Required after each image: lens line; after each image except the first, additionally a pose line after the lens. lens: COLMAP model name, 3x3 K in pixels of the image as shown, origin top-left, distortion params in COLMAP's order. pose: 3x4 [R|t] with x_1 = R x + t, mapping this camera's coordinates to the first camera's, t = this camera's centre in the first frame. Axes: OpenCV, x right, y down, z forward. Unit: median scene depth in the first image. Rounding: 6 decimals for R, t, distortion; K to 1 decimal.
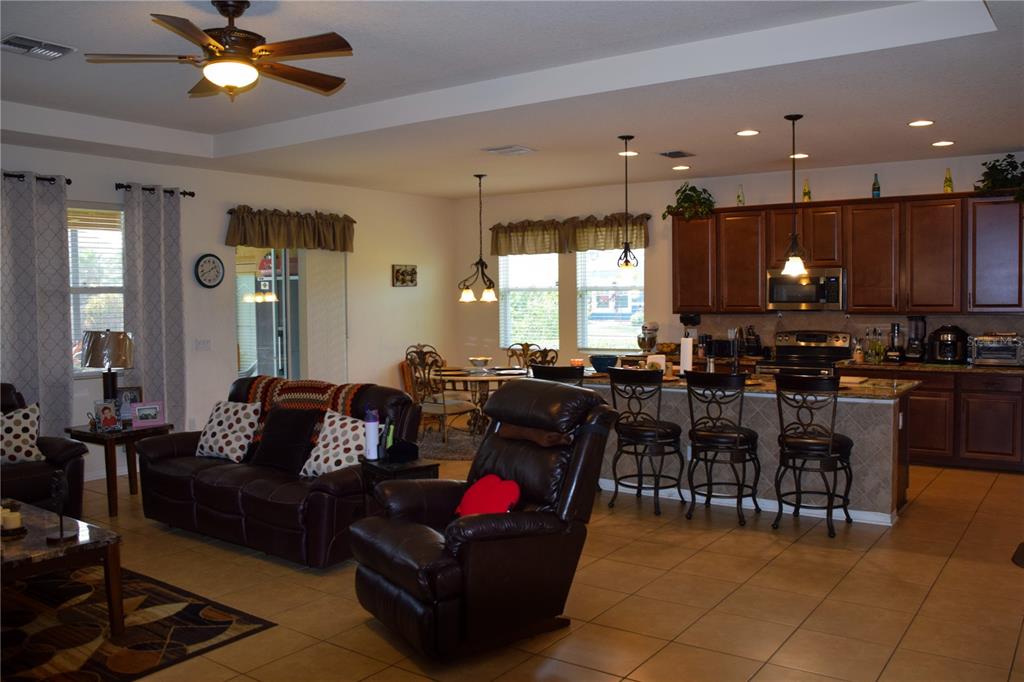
lens RADIAL K [[853.4, 0, 512.0], [0, 853.4, 341.0], [0, 0, 1]] dist [-0.160099, 0.168657]
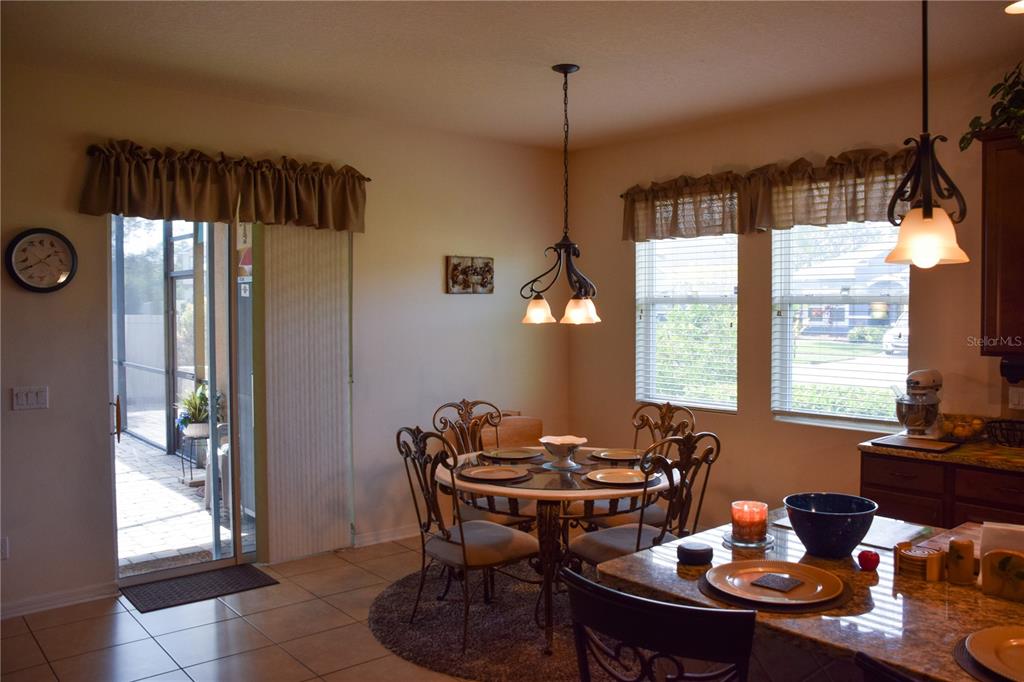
lens RADIAL K [[819.6, 0, 530.8], [0, 819.6, 333.8], [0, 0, 1]] dist [-0.142458, 0.135415]
pose [[0.973044, 0.016129, -0.230054, 0.053391], [-0.020274, 0.999672, -0.015664, -0.033485], [0.229725, 0.019905, 0.973052, 0.546590]]
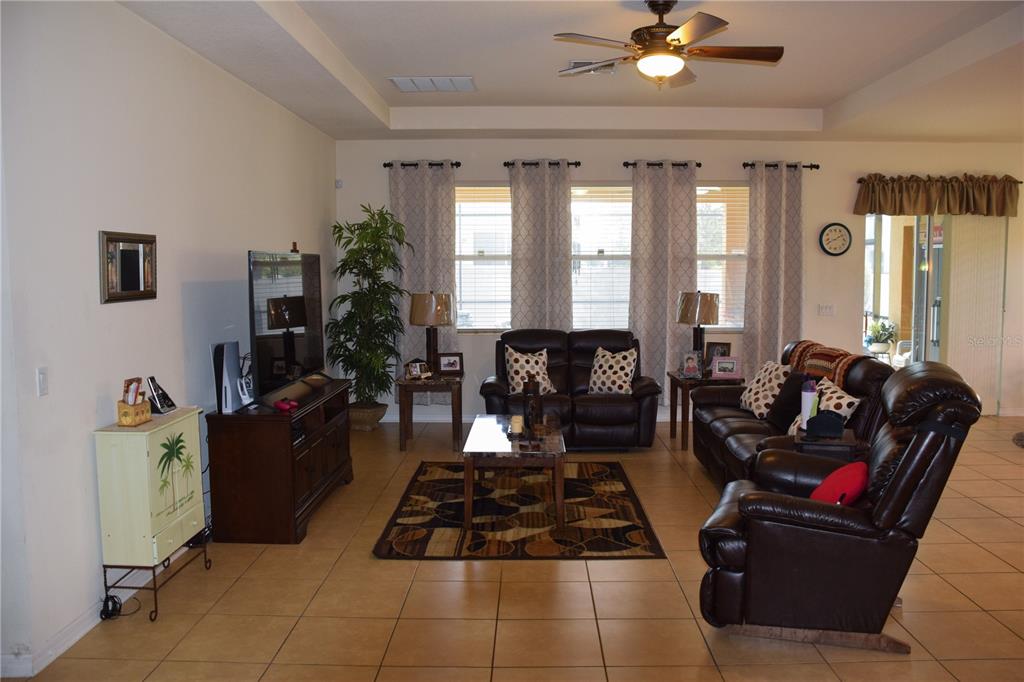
lens RADIAL K [[819.6, 0, 530.8], [0, 819.6, 333.8], [0, 0, 1]] dist [-0.142458, 0.135415]
pose [[0.582806, 0.070975, -0.809506, 0.219902], [-0.044340, 0.997472, 0.055532, -0.005114], [0.811401, 0.003529, 0.584479, 0.103026]]
